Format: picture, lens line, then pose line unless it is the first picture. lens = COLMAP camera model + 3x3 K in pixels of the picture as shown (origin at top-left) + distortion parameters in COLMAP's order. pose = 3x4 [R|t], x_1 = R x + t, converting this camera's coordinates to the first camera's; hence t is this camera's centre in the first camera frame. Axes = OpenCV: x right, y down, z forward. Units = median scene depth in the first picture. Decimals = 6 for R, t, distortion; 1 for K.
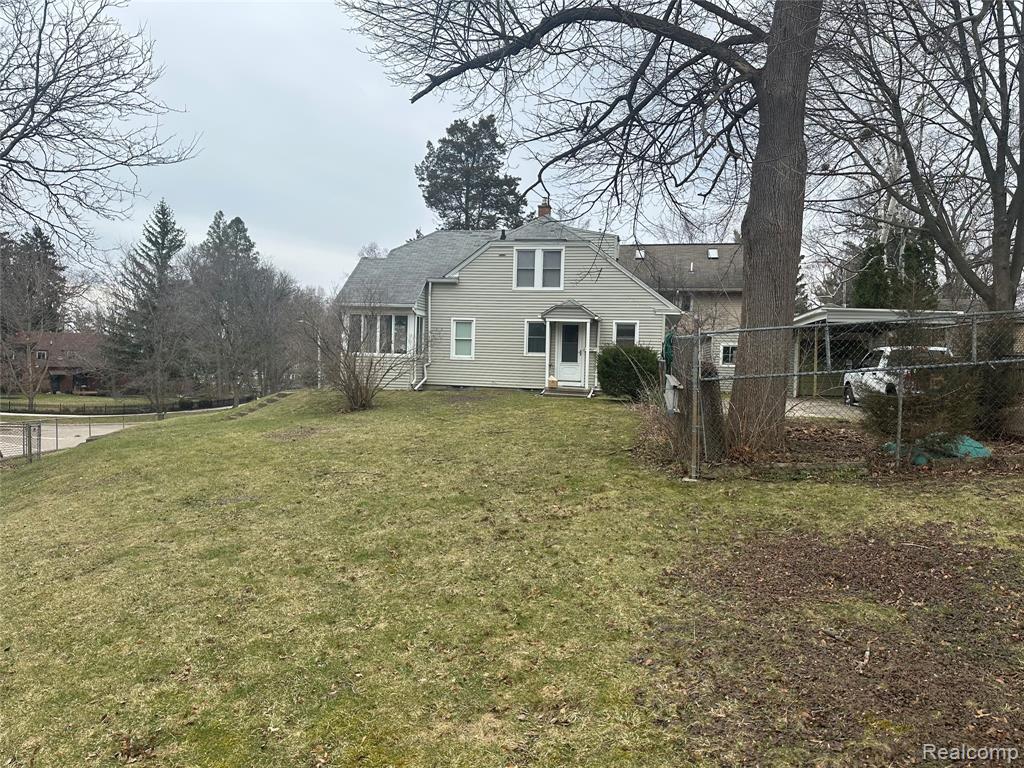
lens RADIAL K [[715.1, 0, 514.1], [0, 715.1, 399.1], [0, 0, 1]] dist [0.095658, -0.125655]
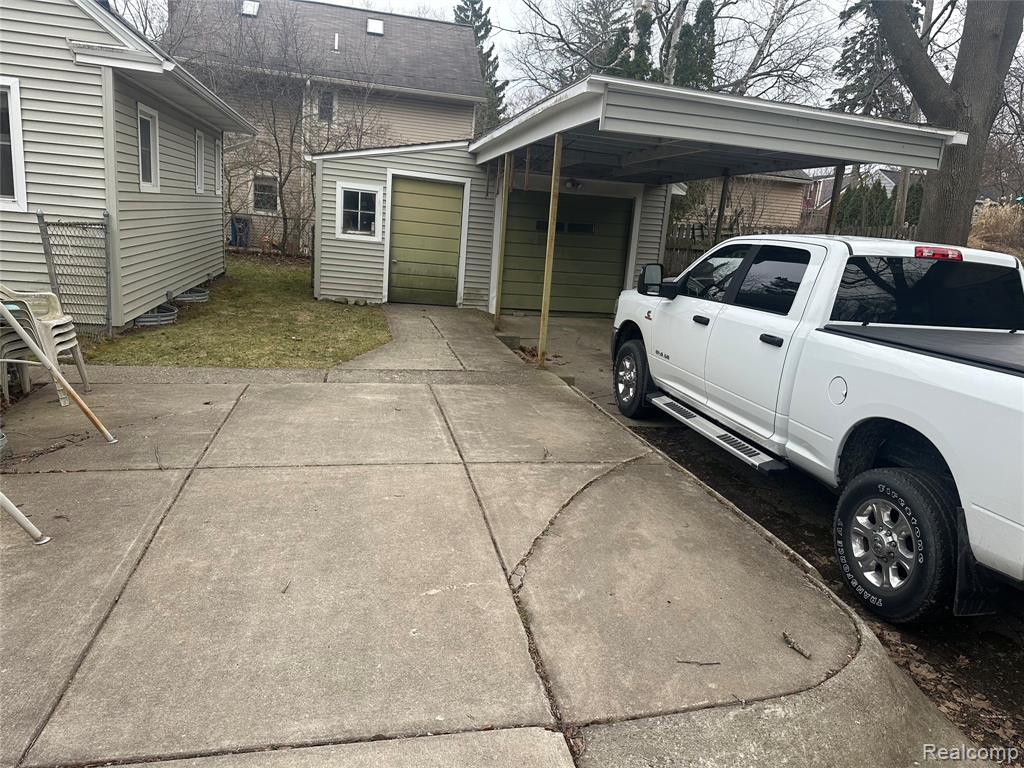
lens RADIAL K [[716.6, 0, 512.0], [0, 716.6, 384.0], [0, 0, 1]] dist [-0.002180, -0.001013]
pose [[0.920569, -0.033972, 0.389099, 0.136753], [-0.044374, 0.980663, 0.190605, -0.029532], [-0.388050, -0.192731, 0.901261, 0.360243]]
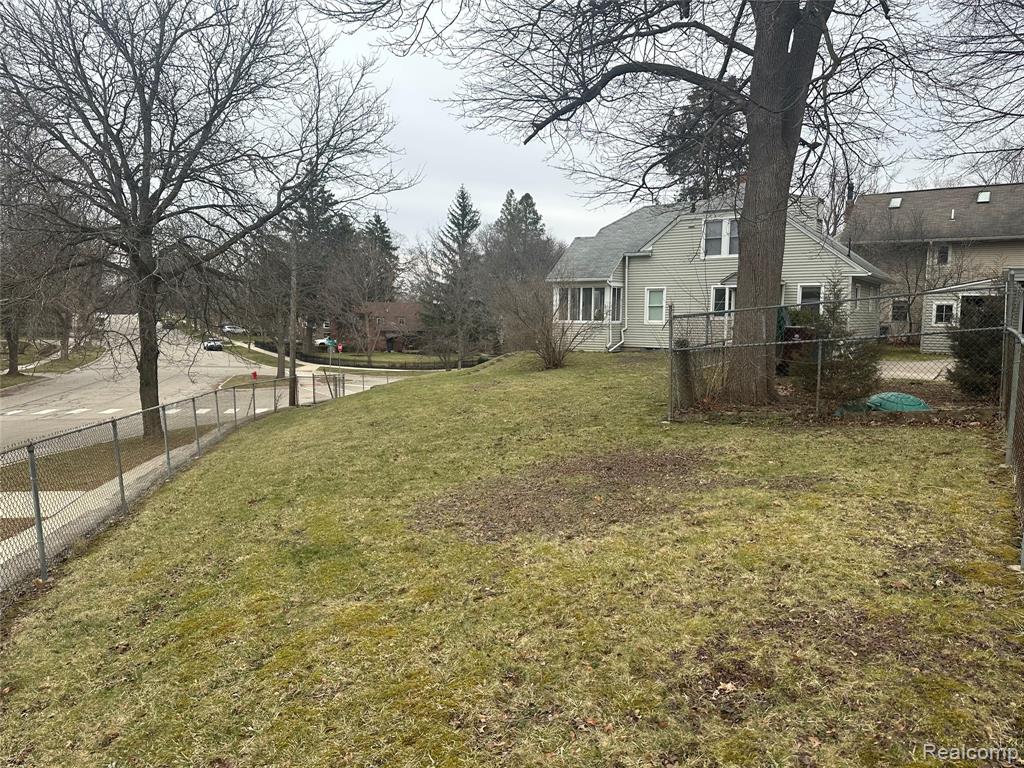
lens RADIAL K [[715.1, 0, 514.1], [0, 715.1, 399.1], [0, 0, 1]] dist [0.095658, -0.125655]
pose [[0.916760, 0.027153, -0.398515, 0.105020], [-0.003683, 0.998219, 0.059542, -0.002496], [0.399423, -0.053118, 0.915227, -0.074331]]
